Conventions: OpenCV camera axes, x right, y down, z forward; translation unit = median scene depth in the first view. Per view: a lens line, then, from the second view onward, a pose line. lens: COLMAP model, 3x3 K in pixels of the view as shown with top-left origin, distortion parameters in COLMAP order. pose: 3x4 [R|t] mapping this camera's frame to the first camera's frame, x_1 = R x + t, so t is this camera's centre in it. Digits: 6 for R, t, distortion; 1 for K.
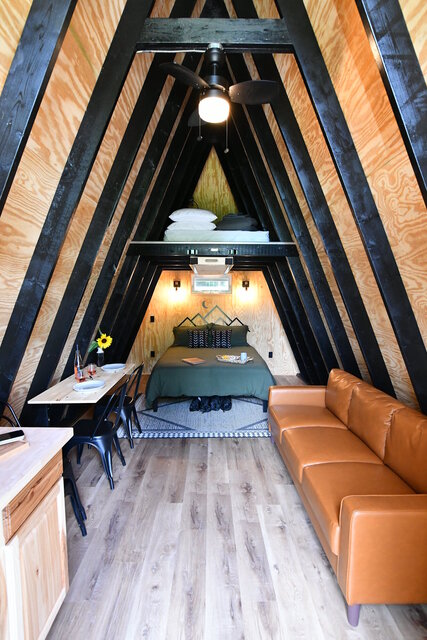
lens RADIAL K [[312.3, 0, 212.2], [0, 312.3, 321.9], [0, 0, 1]] dist [-0.025823, 0.001485]
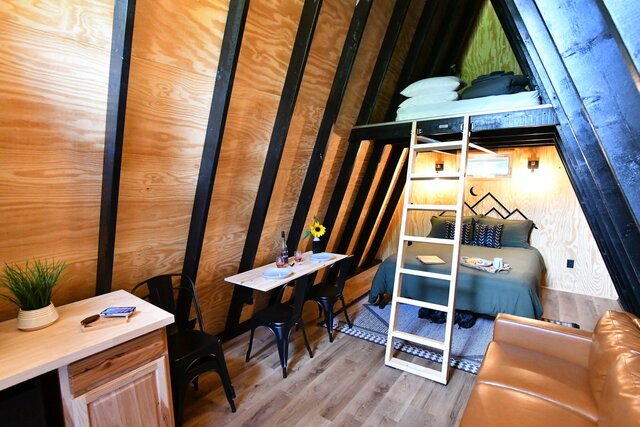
lens RADIAL K [[312.3, 0, 321.7], [0, 312.3, 212.3], [0, 0, 1]] dist [-0.025823, 0.001485]
pose [[0.800839, 0.051794, -0.596635, 0.261904], [-0.033959, 0.998578, 0.041104, -0.036644], [0.597916, -0.012656, 0.801459, 0.190017]]
